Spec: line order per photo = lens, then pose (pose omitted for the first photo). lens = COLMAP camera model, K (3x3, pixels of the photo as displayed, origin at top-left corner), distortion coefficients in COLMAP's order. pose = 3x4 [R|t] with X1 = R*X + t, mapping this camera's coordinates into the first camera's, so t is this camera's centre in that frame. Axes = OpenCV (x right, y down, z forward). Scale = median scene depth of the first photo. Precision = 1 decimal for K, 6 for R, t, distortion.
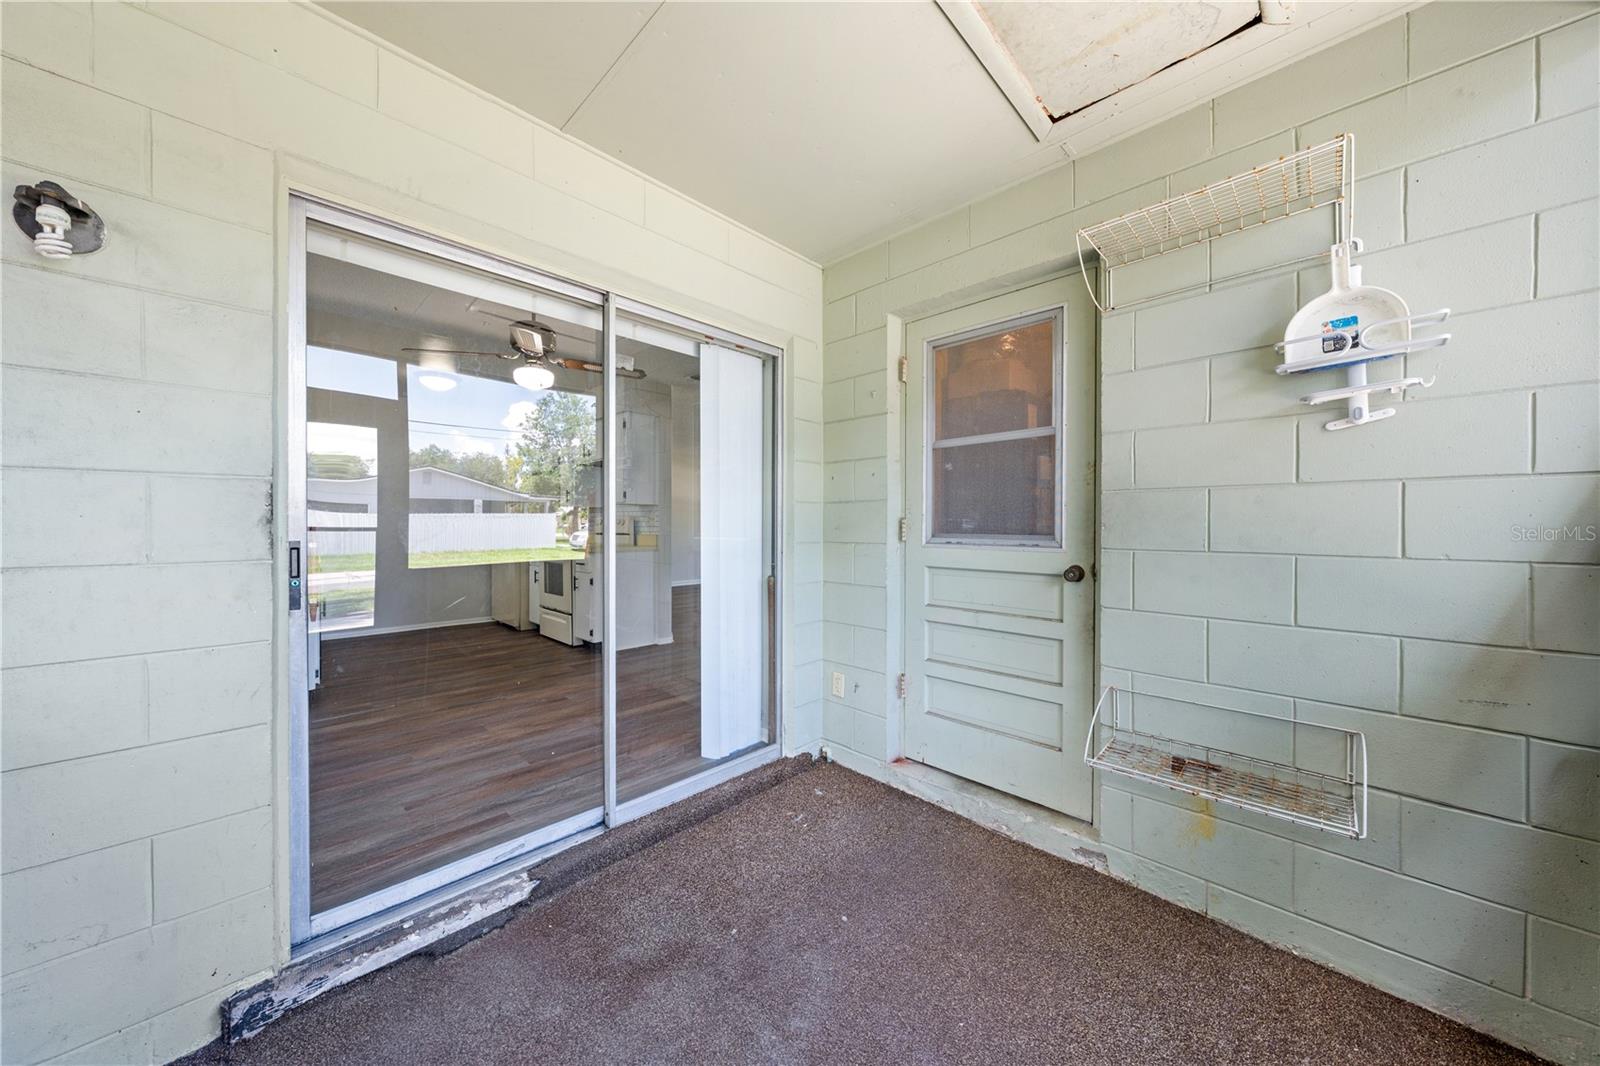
lens RADIAL K [[542.0, 0, 796.9], [0, 542.0, 526.7], [0, 0, 1]] dist [-0.002904, 0.000105]
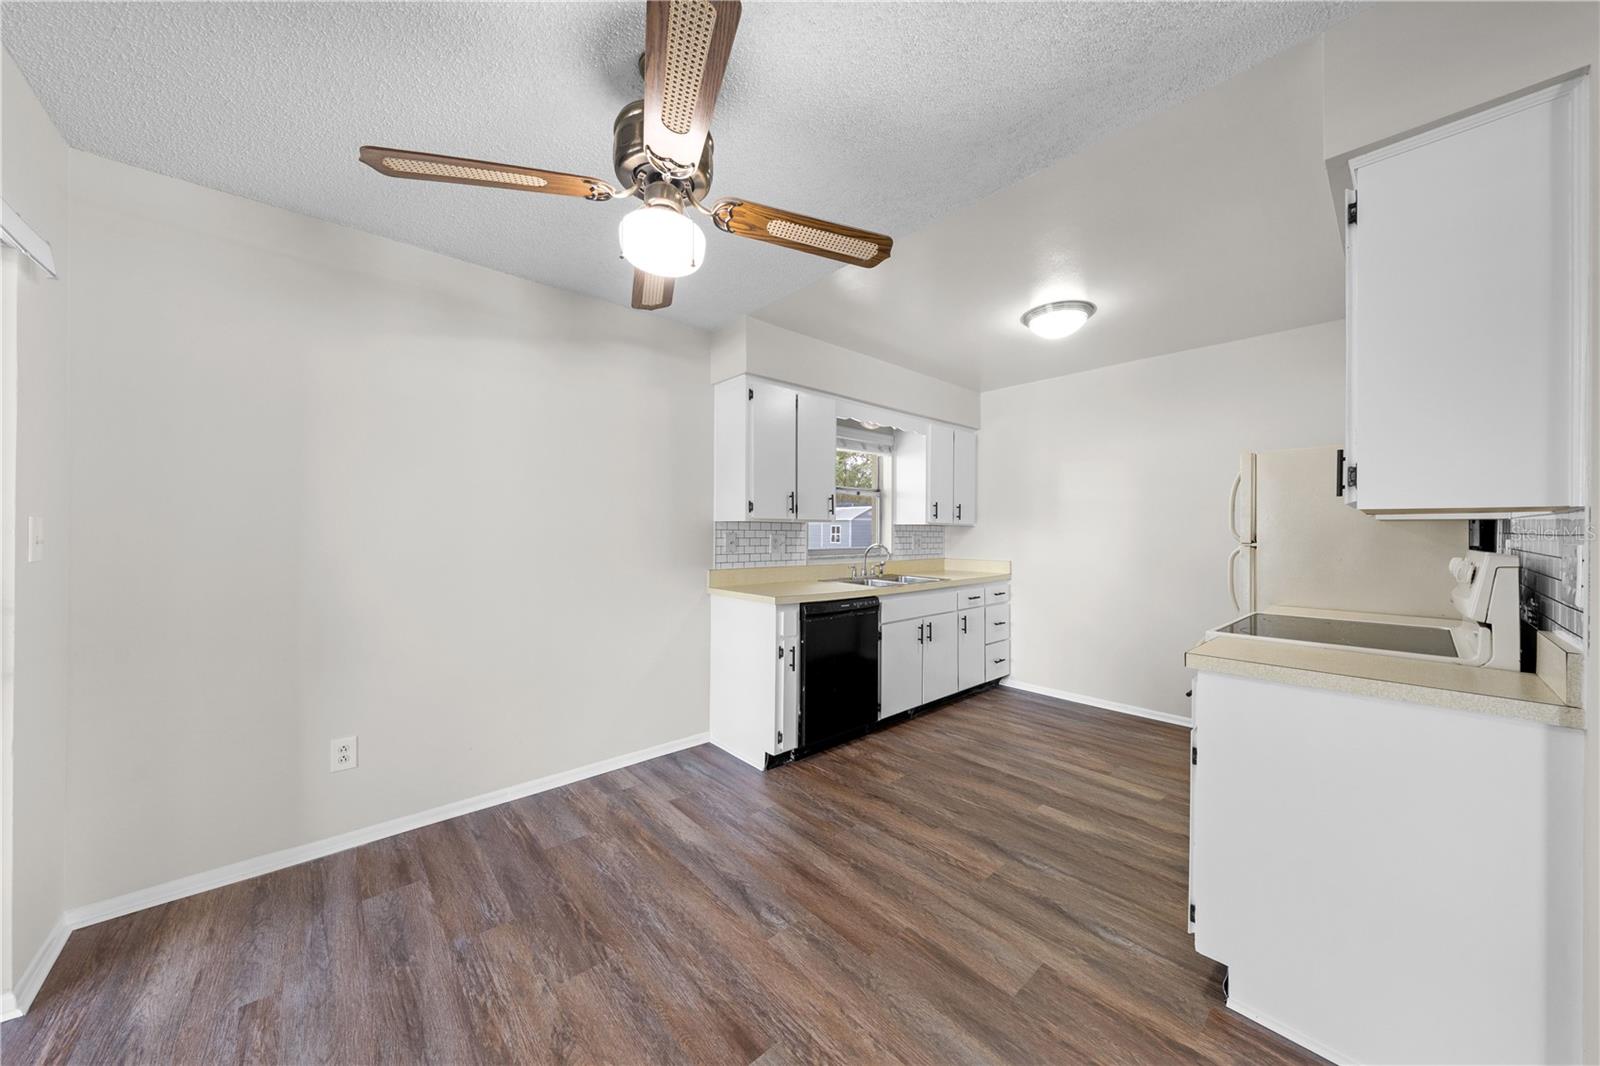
lens RADIAL K [[542.0, 0, 801.6], [0, 542.0, 533.5], [0, 0, 1]] dist [-0.002904, 0.000105]
pose [[-0.057830, -0.000502, -0.998326, -0.096368], [-0.006507, 0.999979, -0.000125, -0.075173], [0.998305, 0.006489, -0.057832, 1.836718]]
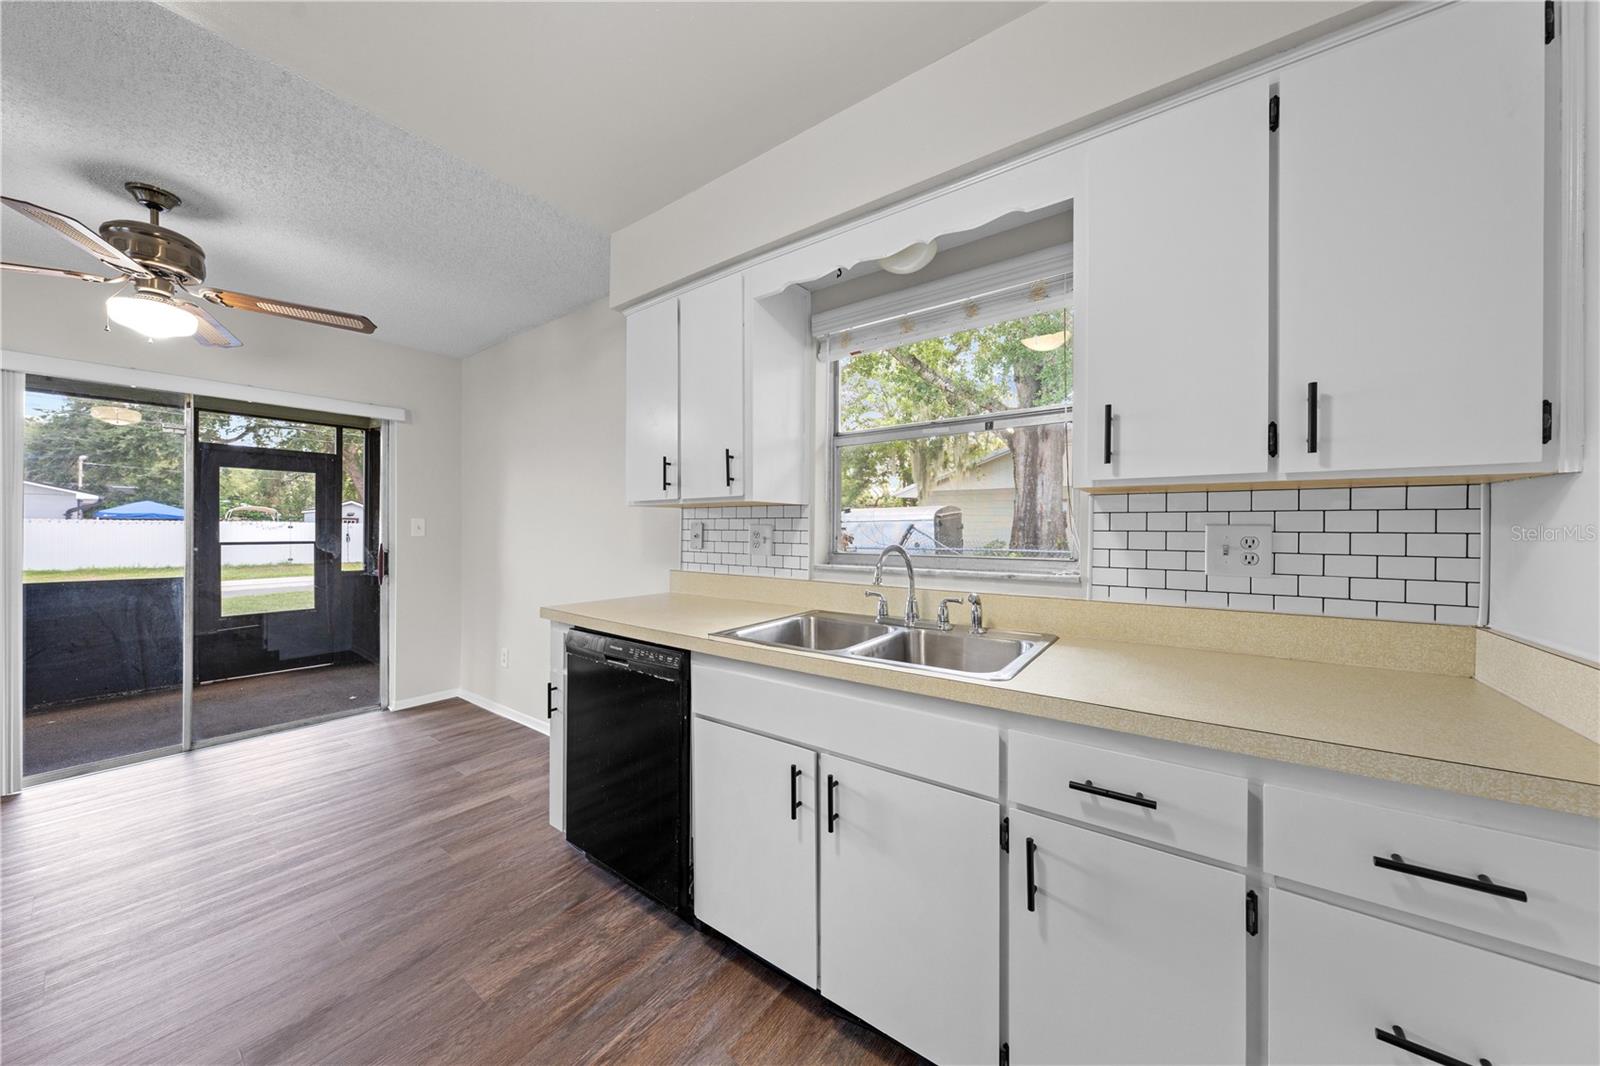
lens RADIAL K [[542.0, 0, 801.8], [0, 542.0, 530.9], [0, 0, 1]] dist [-0.002904, 0.000105]
pose [[-0.989065, -0.004144, -0.147419, -1.826084], [-0.004944, 0.999975, 0.005064, -0.064459], [0.147395, 0.005737, -0.989061, 2.784221]]
